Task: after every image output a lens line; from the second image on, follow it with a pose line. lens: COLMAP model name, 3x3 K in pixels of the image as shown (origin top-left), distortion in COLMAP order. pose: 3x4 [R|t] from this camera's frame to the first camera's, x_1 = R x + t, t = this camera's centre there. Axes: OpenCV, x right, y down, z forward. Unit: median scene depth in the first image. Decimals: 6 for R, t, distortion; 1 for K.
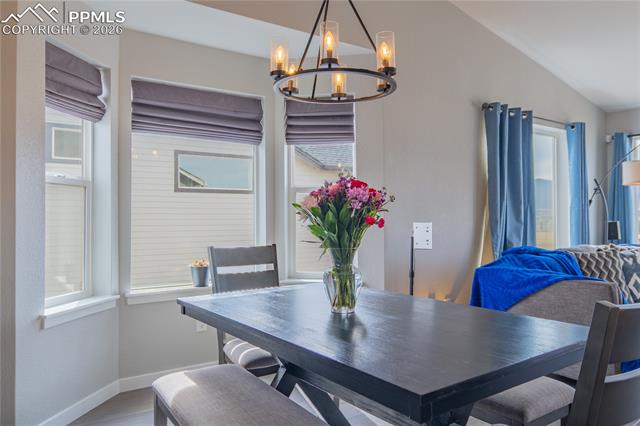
lens RADIAL K [[452.8, 0, 318.4], [0, 452.8, 214.6], [0, 0, 1]] dist [-0.010115, -0.003108]
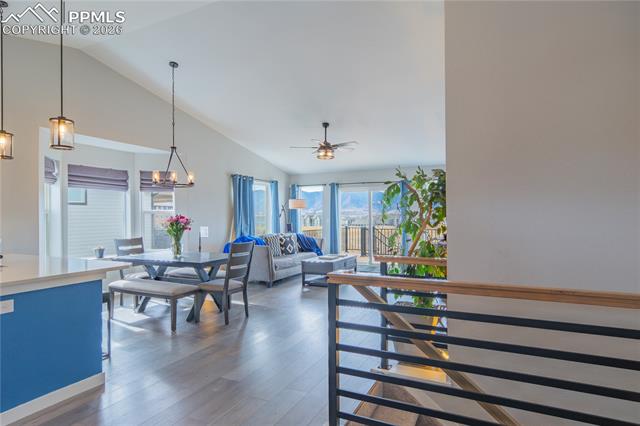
lens RADIAL K [[351.5, 0, 315.9], [0, 351.5, 214.8], [0, 0, 1]] dist [-0.007316, 0.002728]
pose [[0.868654, -0.003958, 0.495404, -0.180696], [0.003022, 0.999992, 0.002690, -0.047787], [-0.495411, -0.000840, 0.868658, -0.923080]]
